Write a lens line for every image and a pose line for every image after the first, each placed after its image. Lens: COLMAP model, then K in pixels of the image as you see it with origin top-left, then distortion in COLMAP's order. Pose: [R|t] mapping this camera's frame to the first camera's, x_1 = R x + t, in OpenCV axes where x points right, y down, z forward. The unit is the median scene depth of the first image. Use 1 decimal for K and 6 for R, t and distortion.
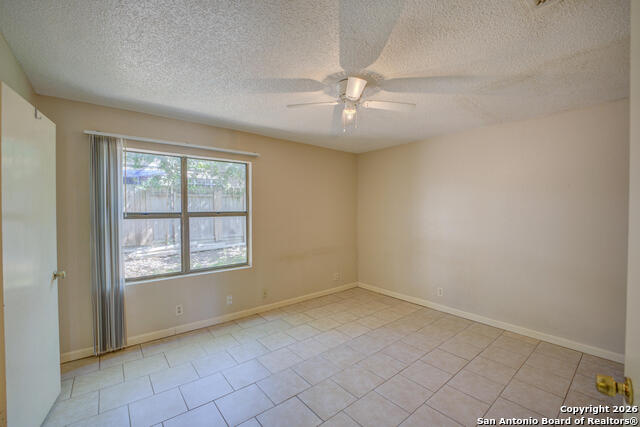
lens RADIAL K [[266.9, 0, 320.0], [0, 266.9, 213.5], [0, 0, 1]] dist [-0.002731, -0.000195]
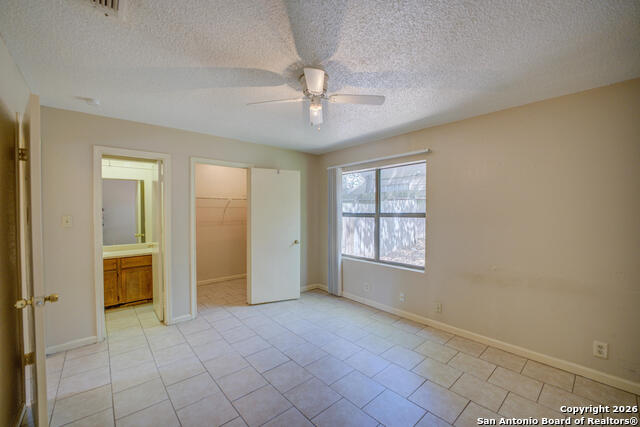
lens RADIAL K [[259.9, 0, 320.0], [0, 259.9, 213.5], [0, 0, 1]] dist [-0.000430, -0.000052]
pose [[0.057632, 0.012525, -0.998259, 0.700646], [-0.008974, 0.999887, 0.012027, -0.014417], [0.998298, 0.008265, 0.057737, 0.655856]]
